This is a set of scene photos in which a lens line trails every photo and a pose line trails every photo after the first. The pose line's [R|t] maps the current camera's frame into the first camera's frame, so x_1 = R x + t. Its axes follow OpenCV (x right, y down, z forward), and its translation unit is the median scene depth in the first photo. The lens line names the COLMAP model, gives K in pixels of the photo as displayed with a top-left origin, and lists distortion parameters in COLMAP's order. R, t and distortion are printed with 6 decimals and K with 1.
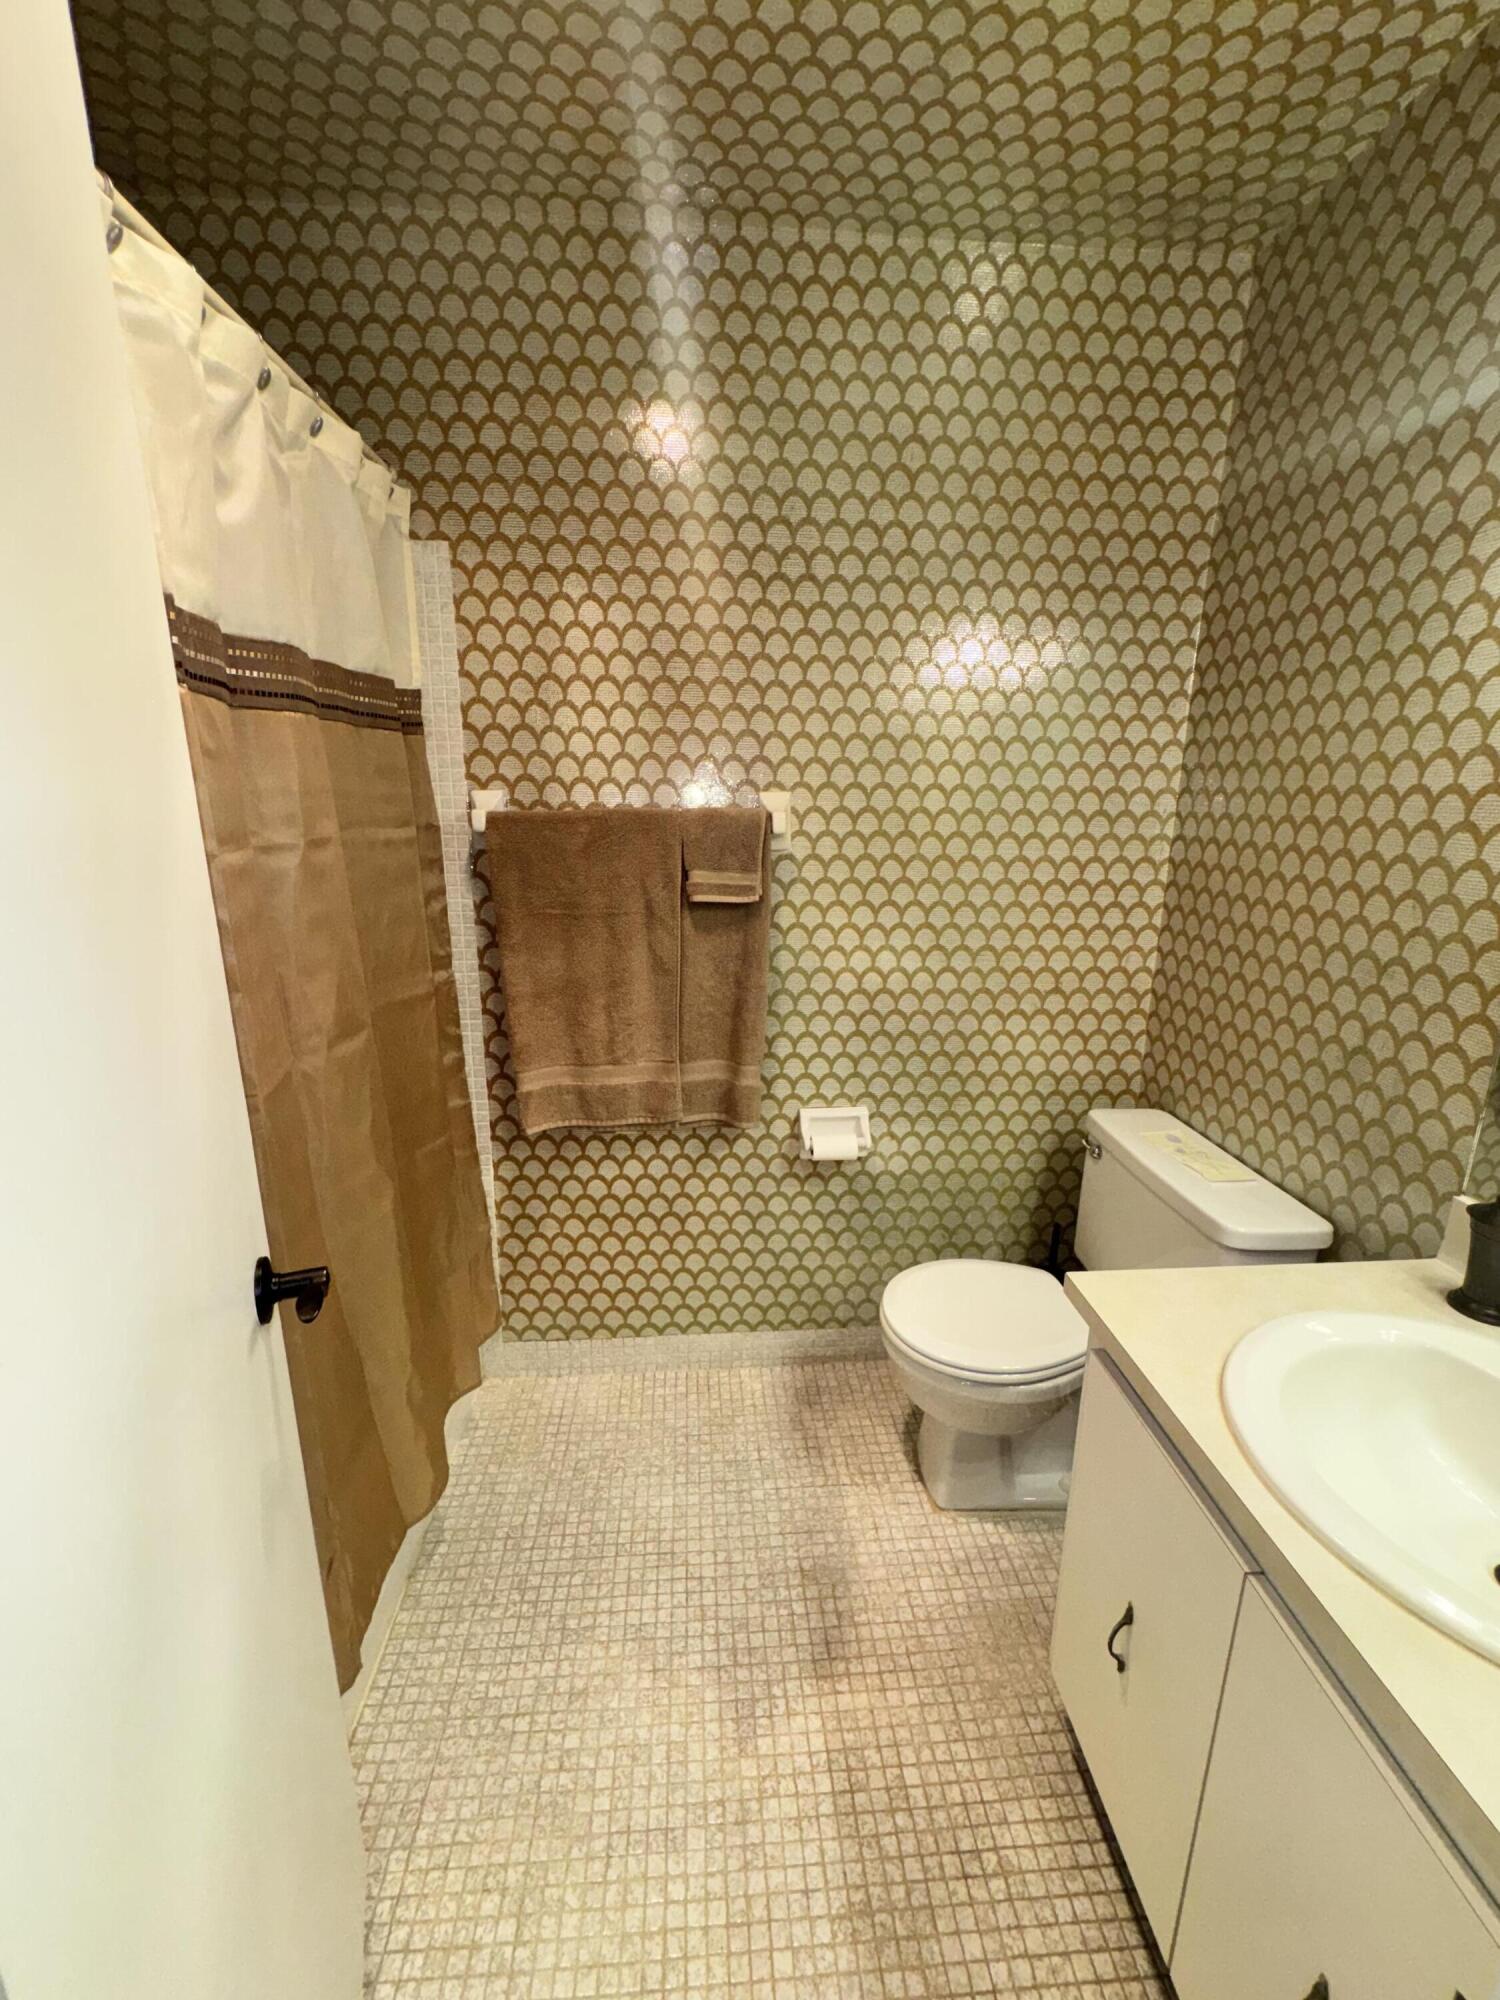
lens RADIAL K [[804.6, 0, 749.8], [0, 804.6, 999.3], [0, 0, 1]] dist [-0.004320, 0.000615]
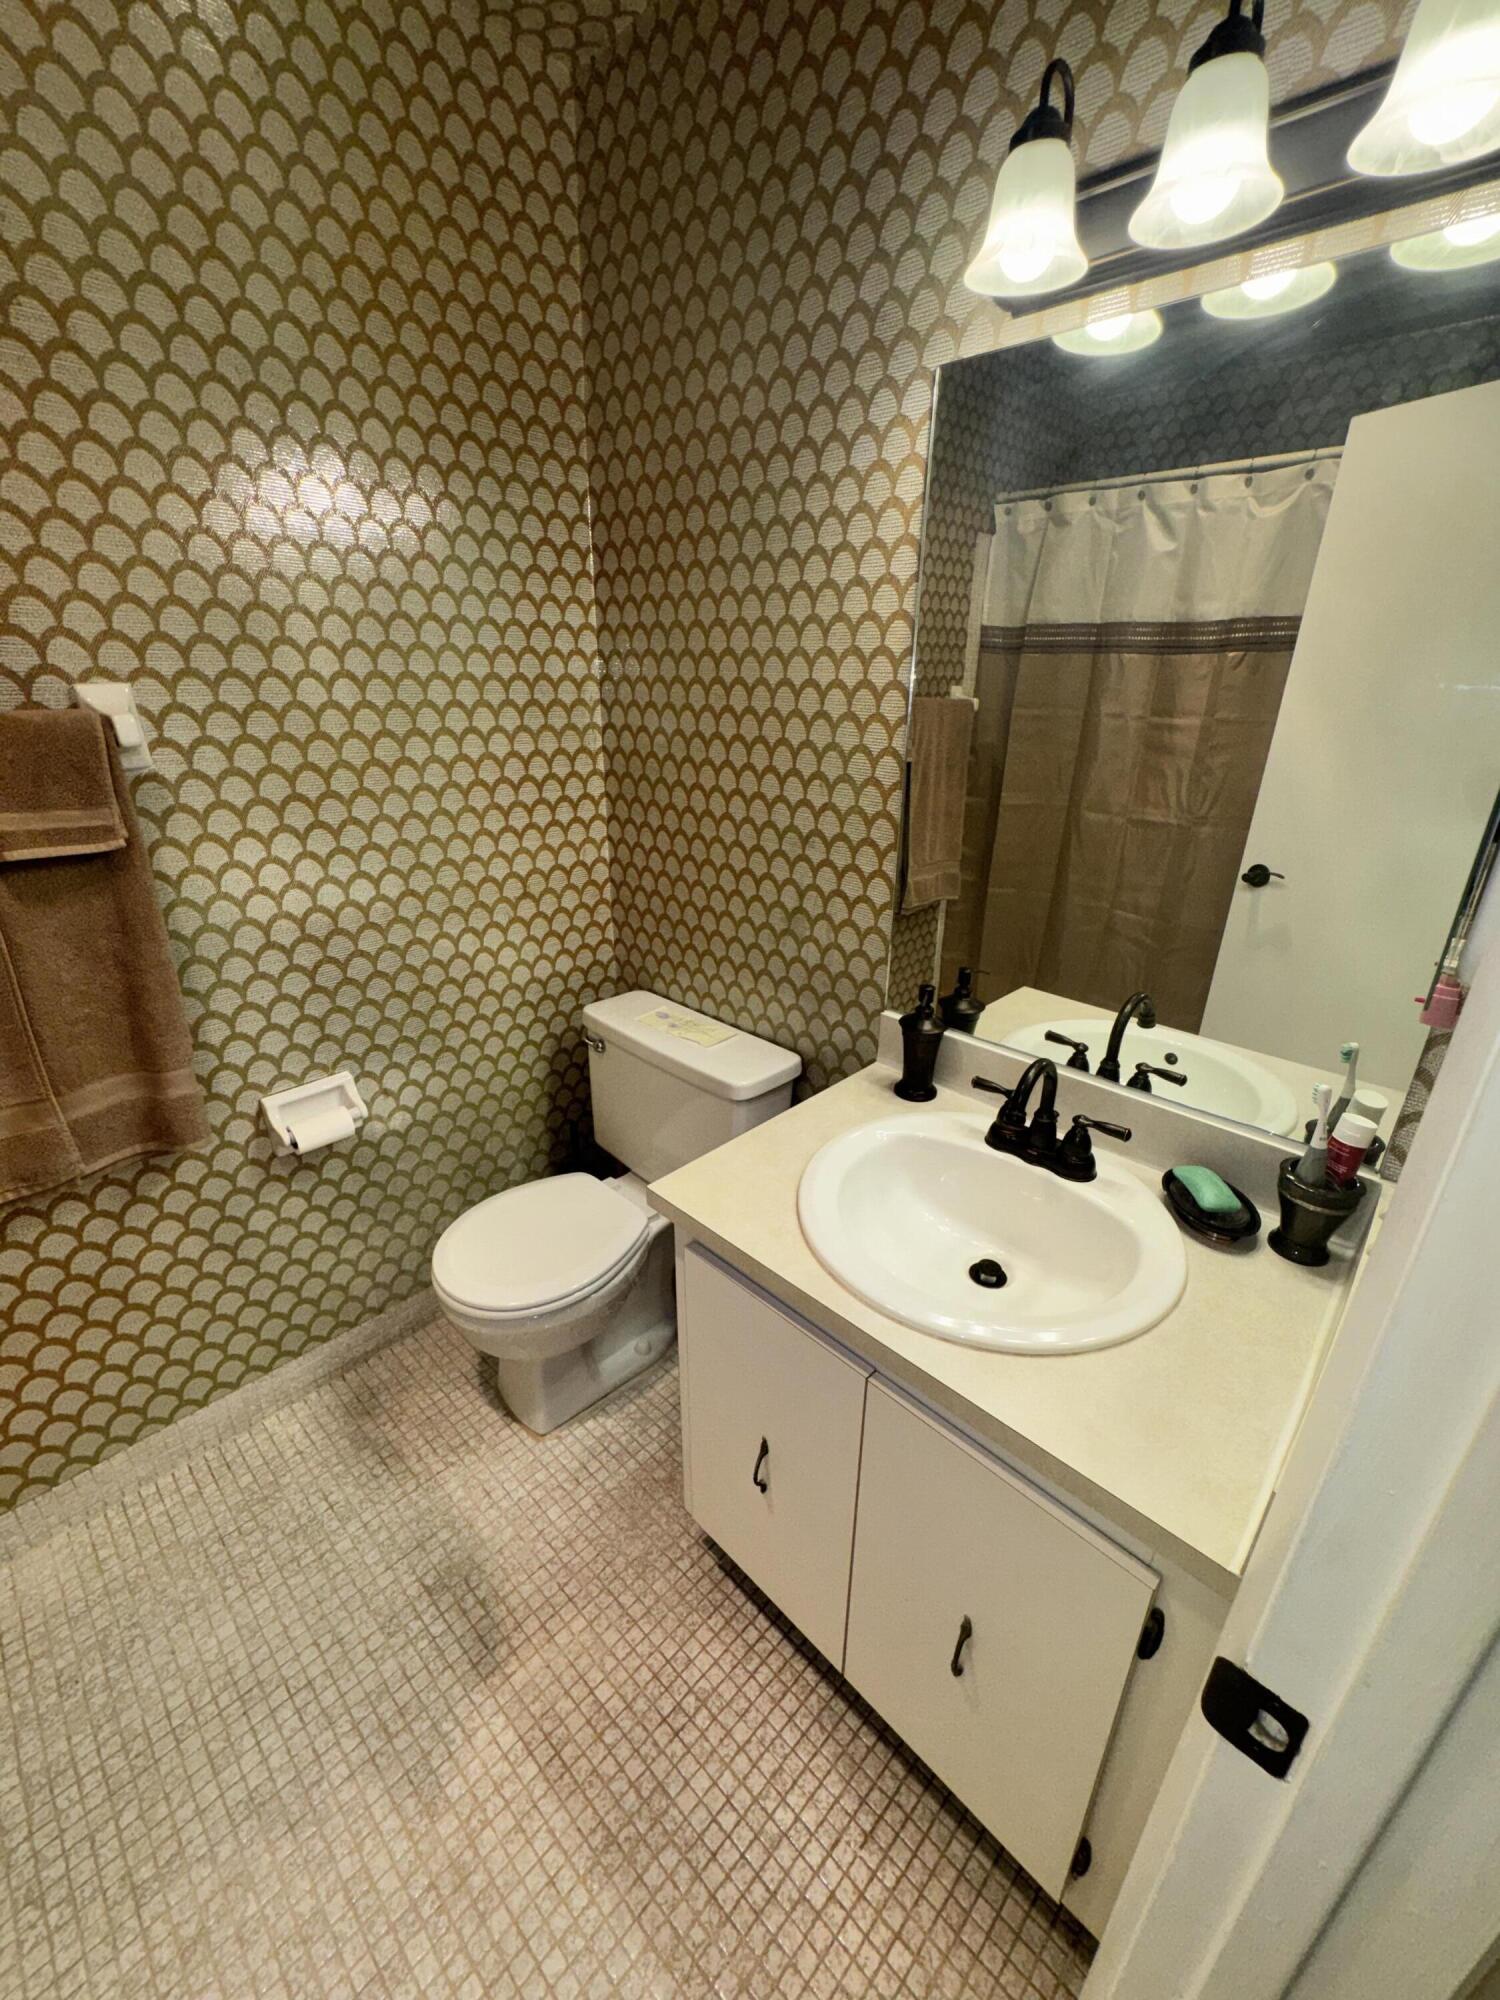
lens RADIAL K [[804.6, 0, 749.8], [0, 804.6, 999.3], [0, 0, 1]] dist [-0.004320, 0.000615]
pose [[0.741593, -0.252182, 0.621646, -0.049739], [0.158652, 0.966297, 0.202732, -0.044761], [-0.651820, -0.051719, 0.756608, 0.097042]]
